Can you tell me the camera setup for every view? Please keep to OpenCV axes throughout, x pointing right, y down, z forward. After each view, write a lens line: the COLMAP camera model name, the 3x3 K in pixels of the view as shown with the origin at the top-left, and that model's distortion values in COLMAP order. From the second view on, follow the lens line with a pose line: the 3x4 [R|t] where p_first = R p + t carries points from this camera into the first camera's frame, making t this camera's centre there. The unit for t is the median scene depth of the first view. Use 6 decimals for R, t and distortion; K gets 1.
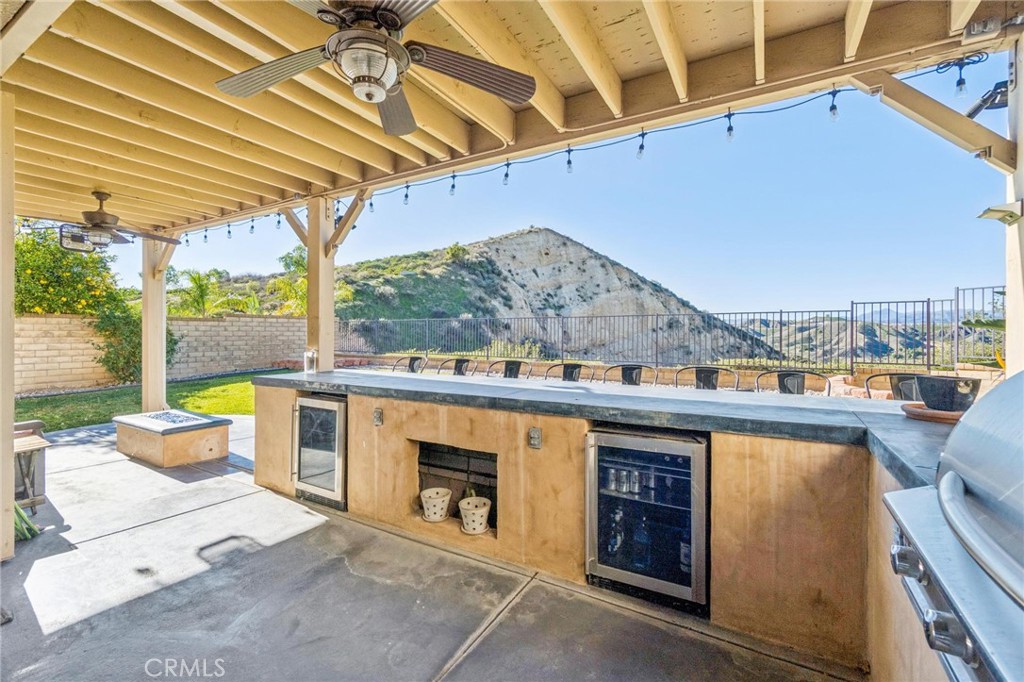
lens RADIAL K [[446.9, 0, 502.9], [0, 446.9, 334.1], [0, 0, 1]] dist [-0.004268, 0.001754]
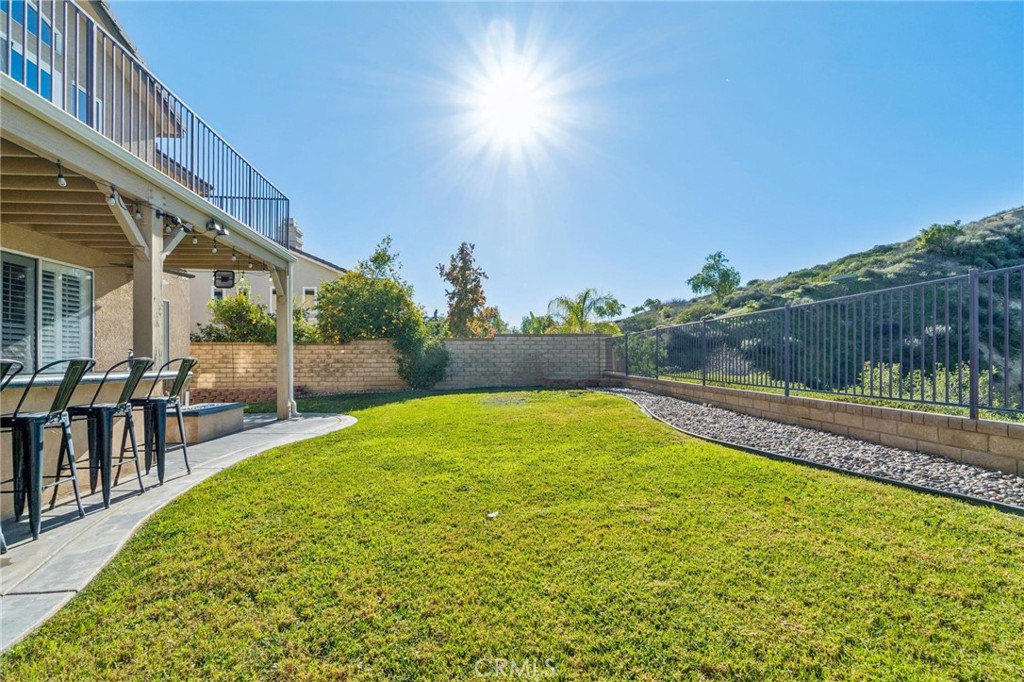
lens RADIAL K [[446.9, 0, 507.8], [0, 446.9, 357.5], [0, 0, 1]] dist [-0.004268, 0.001754]
pose [[0.585489, -0.002413, -0.810677, 0.317819], [-0.000245, 0.999995, -0.003154, 0.018348], [0.810680, 0.002045, 0.585485, 0.395358]]
